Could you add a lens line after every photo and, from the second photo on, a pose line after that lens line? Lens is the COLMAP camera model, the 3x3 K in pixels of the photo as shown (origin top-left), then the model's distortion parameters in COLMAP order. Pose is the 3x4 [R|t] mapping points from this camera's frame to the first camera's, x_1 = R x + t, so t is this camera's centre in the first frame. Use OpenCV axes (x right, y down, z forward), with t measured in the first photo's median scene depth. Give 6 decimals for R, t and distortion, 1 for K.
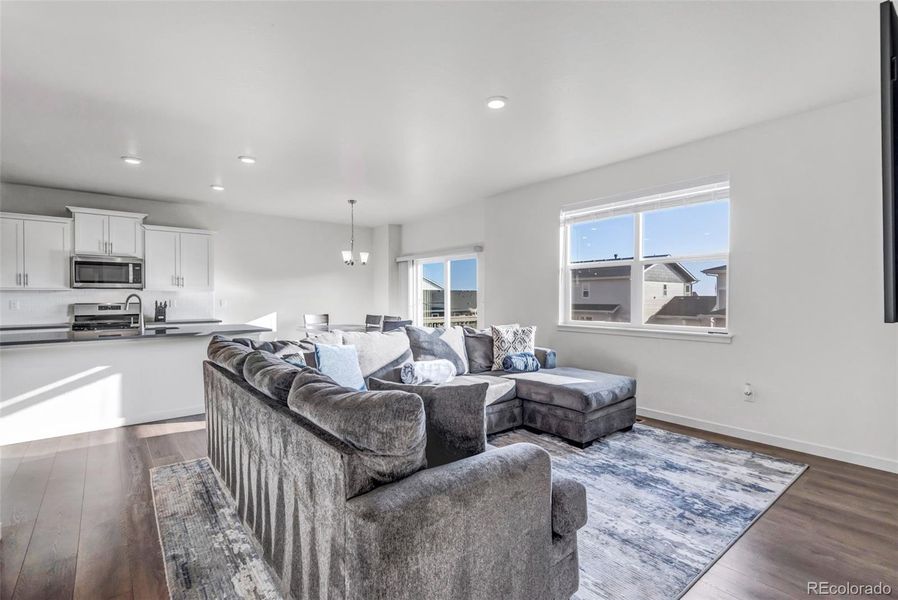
lens RADIAL K [[417.2, 0, 442.9], [0, 417.2, 297.6], [0, 0, 1]] dist [0.032803, -0.000373]
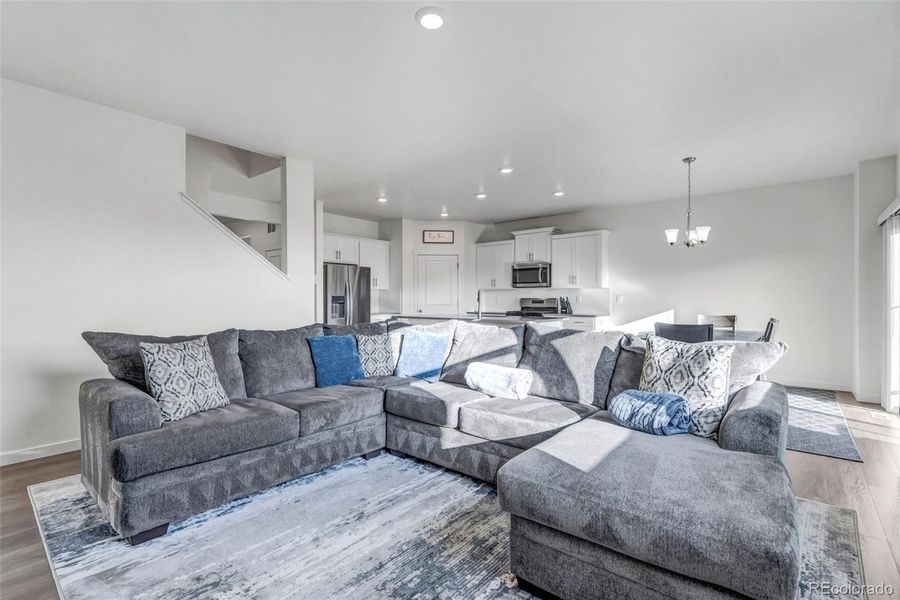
lens RADIAL K [[418.1, 0, 443.9], [0, 418.1, 297.6], [0, 0, 1]] dist [0.032803, -0.000373]
pose [[0.185630, -0.001830, -0.982618, 0.461927], [-0.001842, 0.999996, -0.002211, 0.014607], [0.982618, 0.002220, 0.185625, 0.473210]]
